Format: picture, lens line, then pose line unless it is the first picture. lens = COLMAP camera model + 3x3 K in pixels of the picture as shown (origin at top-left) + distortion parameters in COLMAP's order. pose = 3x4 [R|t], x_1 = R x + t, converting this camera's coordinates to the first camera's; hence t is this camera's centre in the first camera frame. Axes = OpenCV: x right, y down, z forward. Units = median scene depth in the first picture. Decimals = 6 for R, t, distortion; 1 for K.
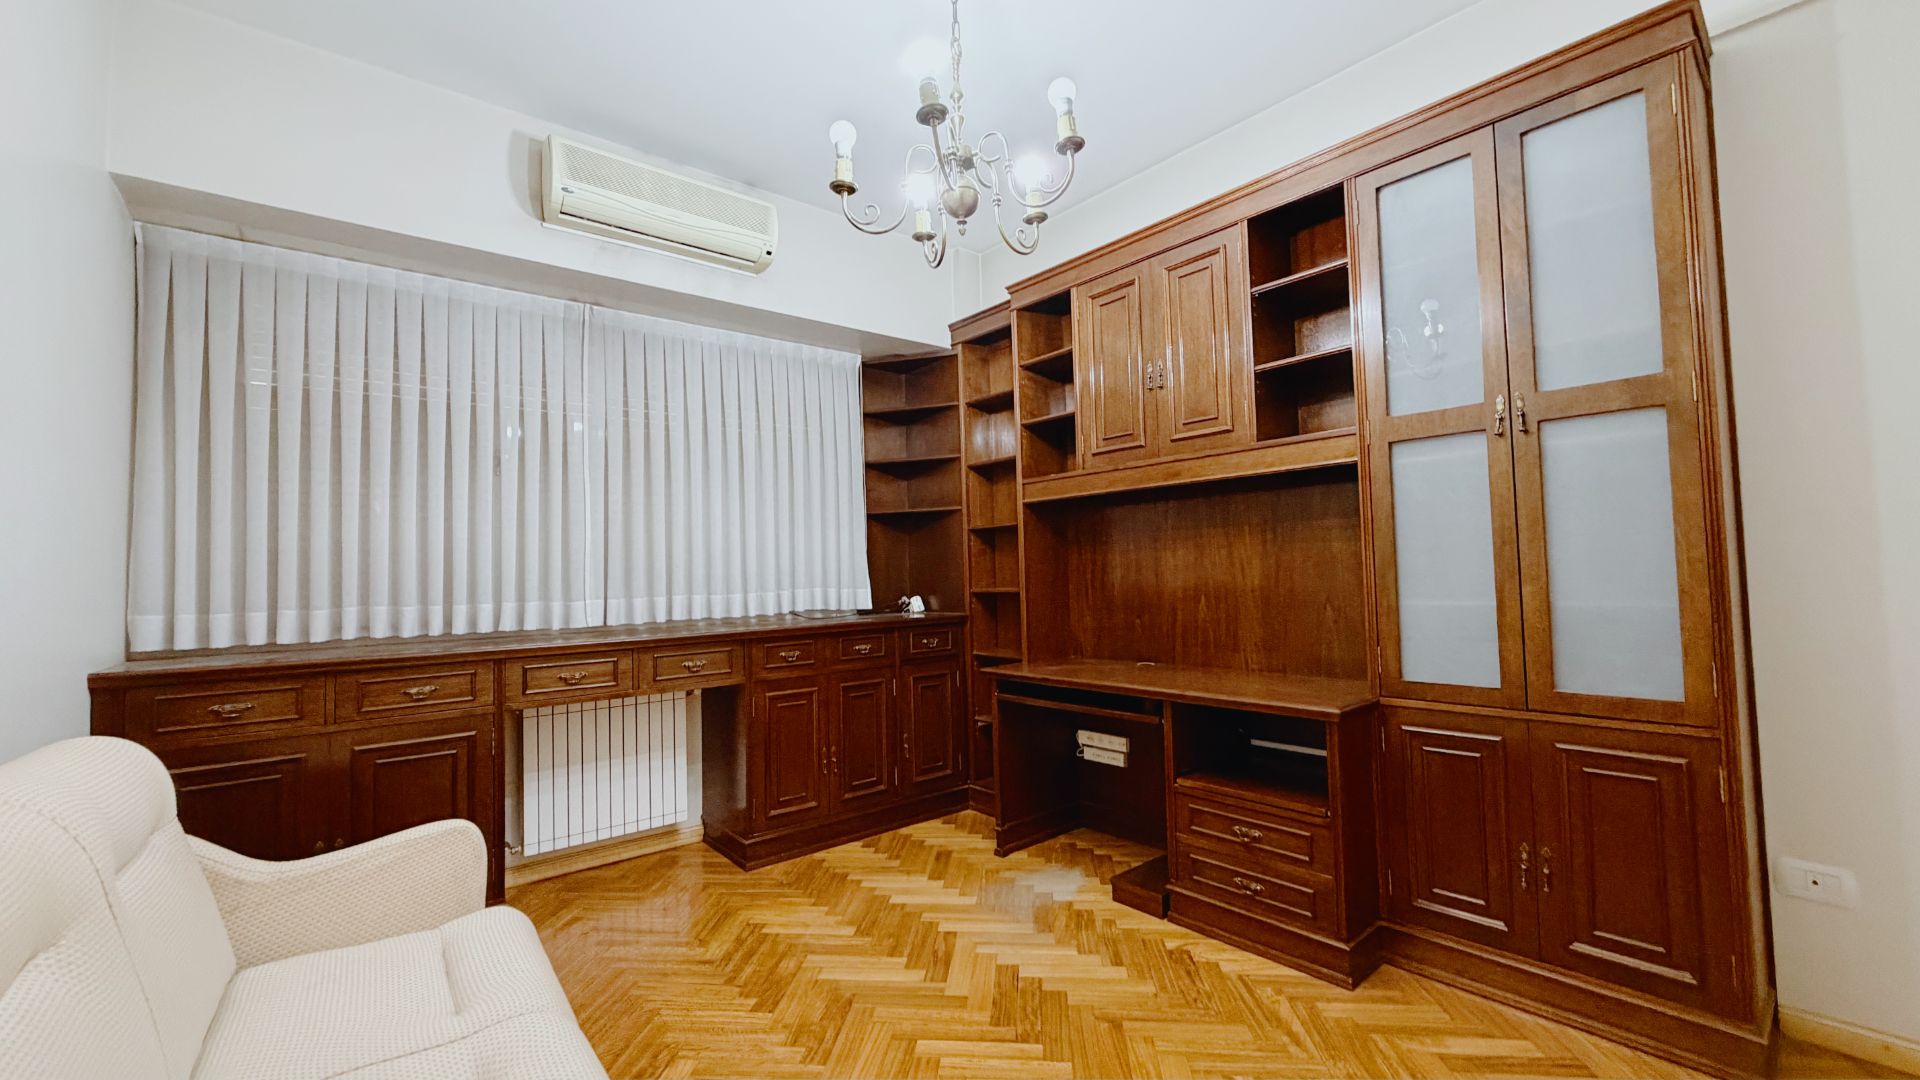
lens RADIAL K [[746.9, 0, 958.8], [0, 746.9, 535.4], [0, 0, 1]] dist [-0.000287, -0.000049]
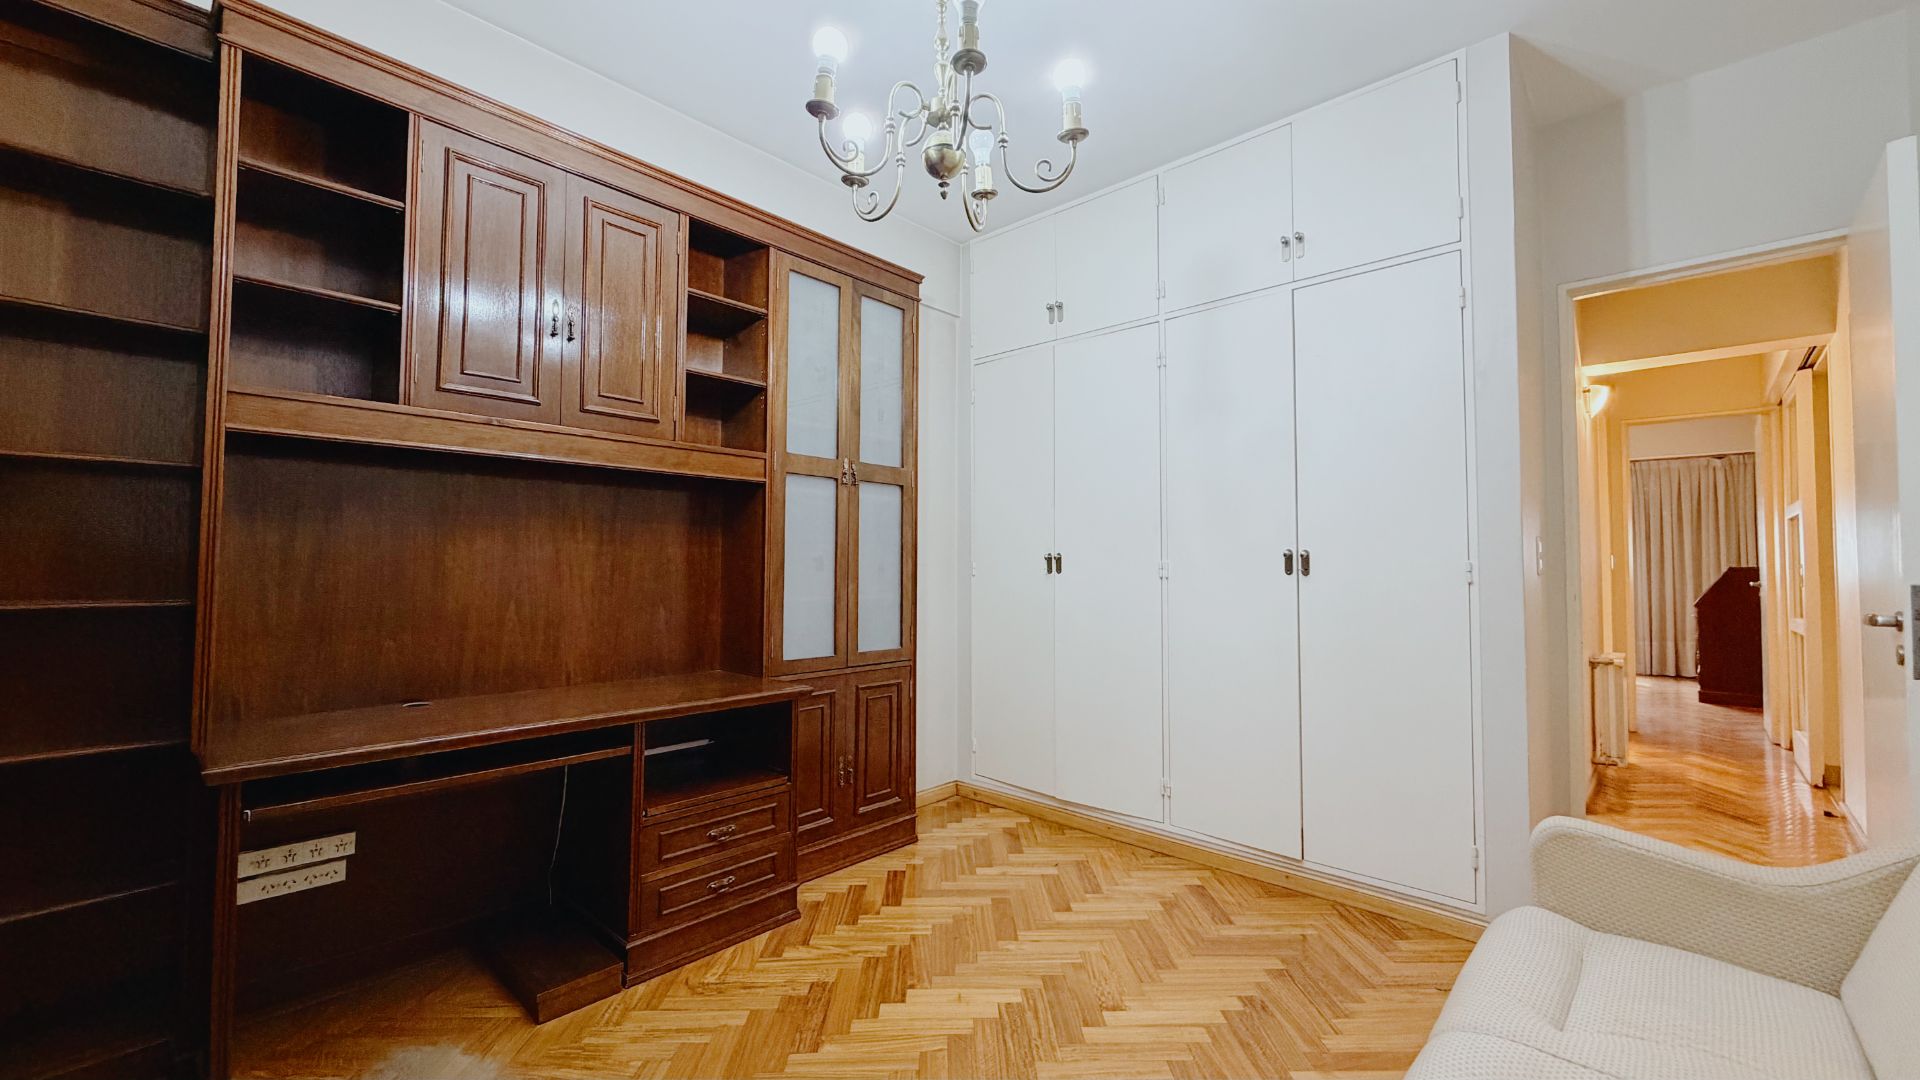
lens RADIAL K [[746.9, 0, 958.8], [0, 746.9, 535.4], [0, 0, 1]] dist [-0.000287, -0.000049]
pose [[-0.108632, 0.066113, 0.991881, -0.686280], [-0.056312, 0.995774, -0.072540, 0.055422], [-0.992486, -0.063735, -0.104450, 0.826100]]
